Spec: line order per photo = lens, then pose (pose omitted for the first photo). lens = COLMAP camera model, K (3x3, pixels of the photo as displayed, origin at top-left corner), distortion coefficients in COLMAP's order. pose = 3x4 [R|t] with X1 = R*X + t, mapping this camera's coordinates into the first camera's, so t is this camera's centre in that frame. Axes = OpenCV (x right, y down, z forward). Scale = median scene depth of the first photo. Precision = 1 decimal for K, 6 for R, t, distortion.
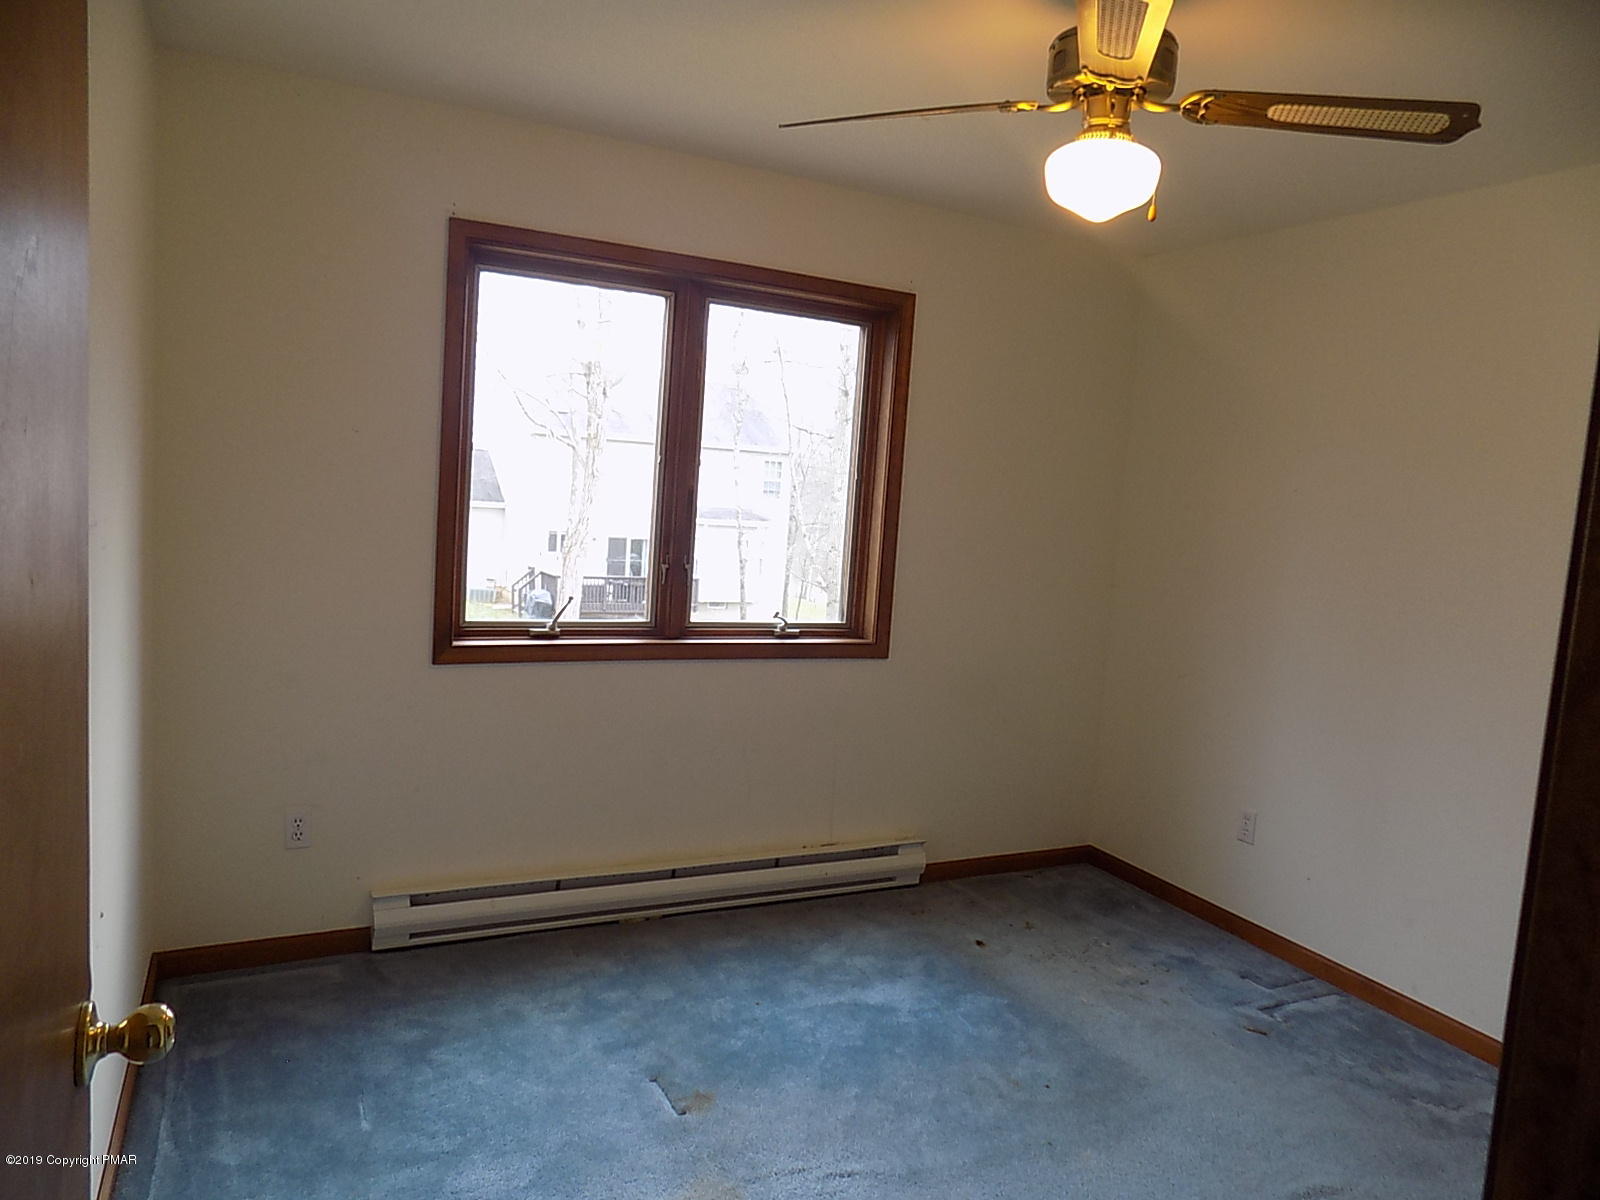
lens RADIAL K [[1099.0, 0, 800.0], [0, 1099.0, 600.0], [0, 0, 1]] dist [0.001345, 0.000724]
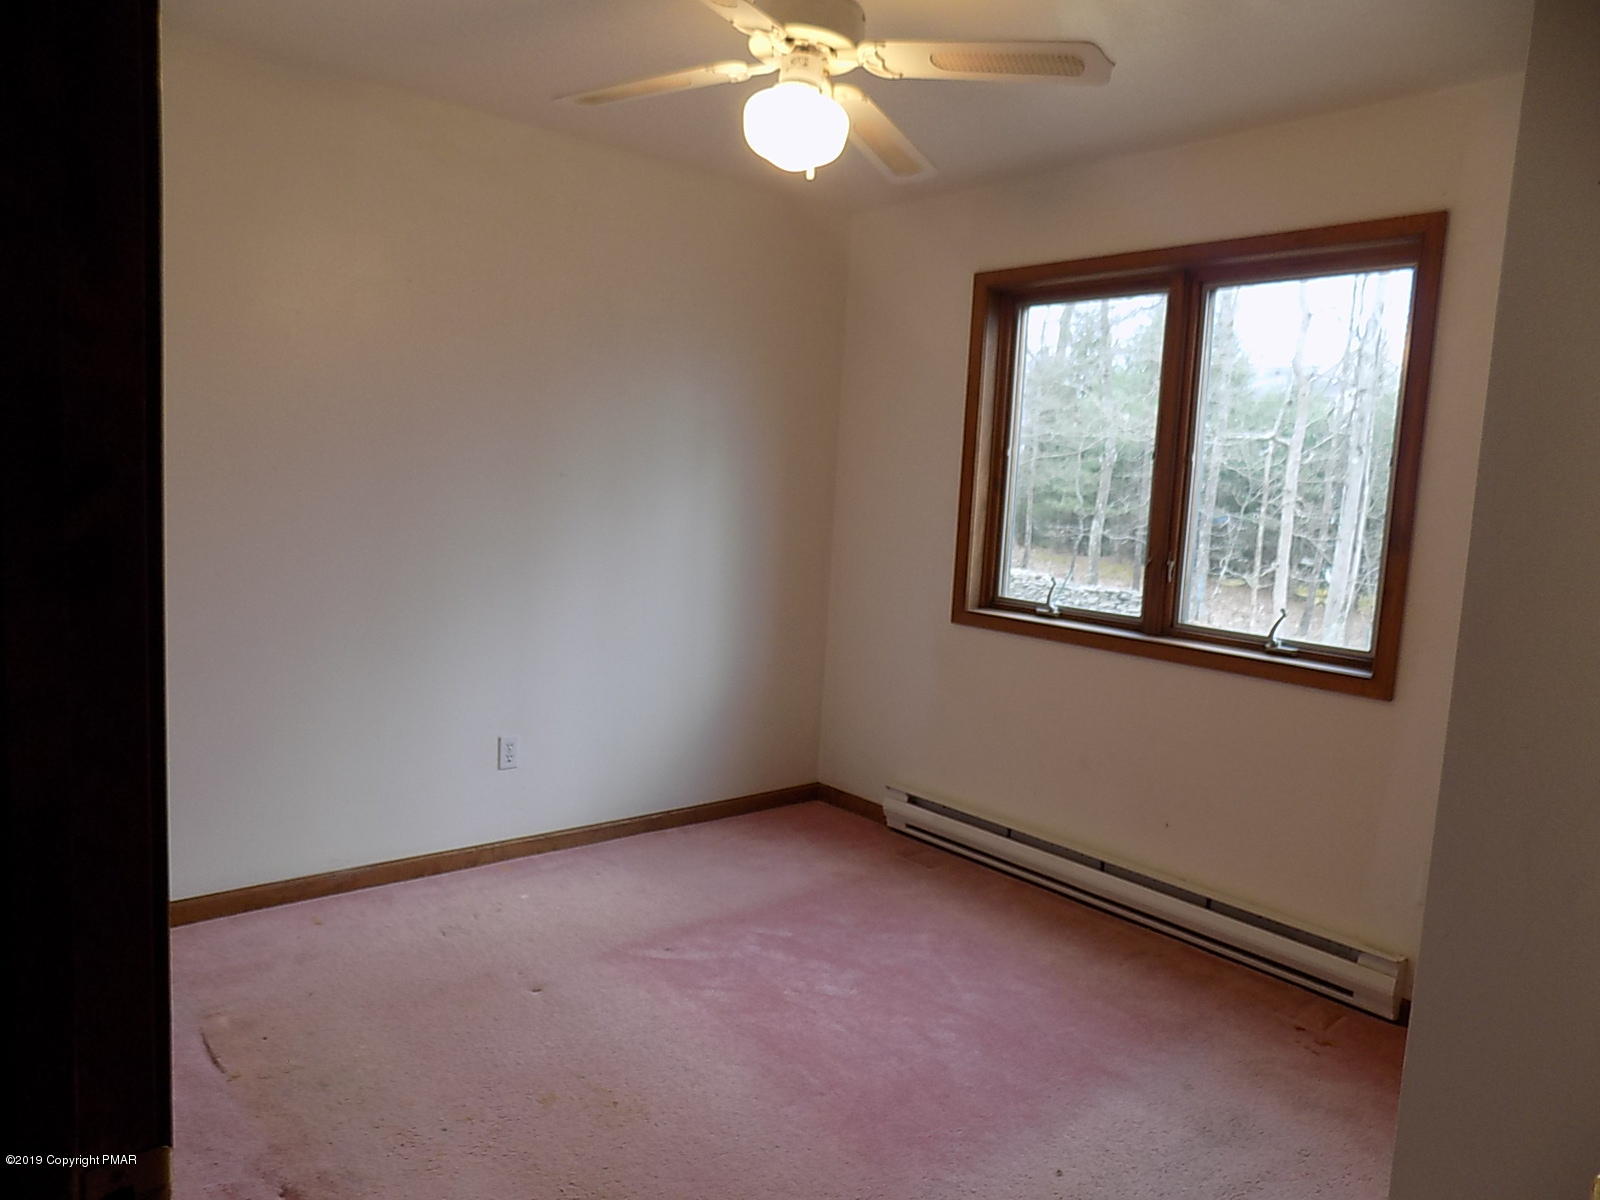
lens RADIAL K [[1099.0, 0, 800.0], [0, 1099.0, 600.0], [0, 0, 1]] dist [0.001345, 0.000724]
pose [[0.243302, 0.052064, -0.968552, 0.770374], [-0.139660, 0.990033, 0.018136, 0.030052], [0.959843, 0.130855, 0.248148, 0.459225]]
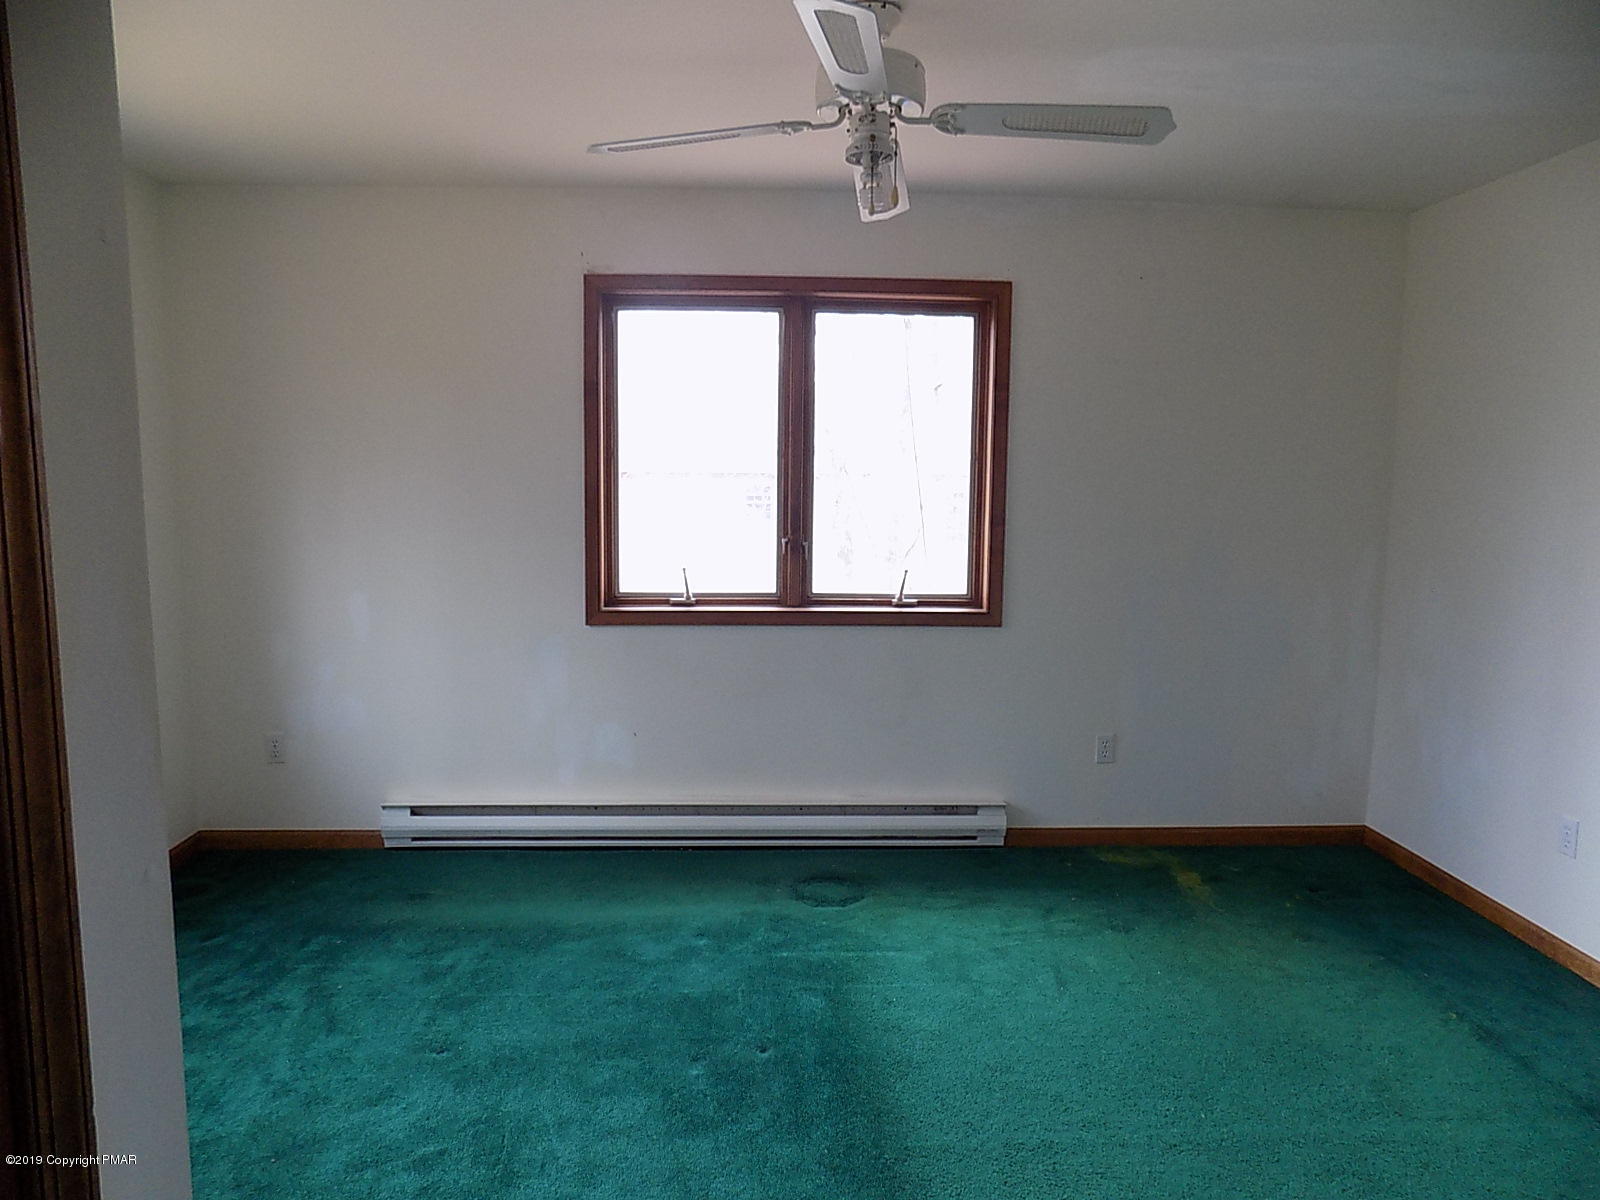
lens RADIAL K [[902.7, 0, 800.6], [0, 902.7, 568.0], [0, 0, 1]] dist [-0.002152, -0.000214]
pose [[0.903894, -0.011696, -0.427596, 0.301106], [0.008025, 0.999914, -0.010387, 0.004204], [0.427681, 0.005957, 0.903910, 0.148122]]
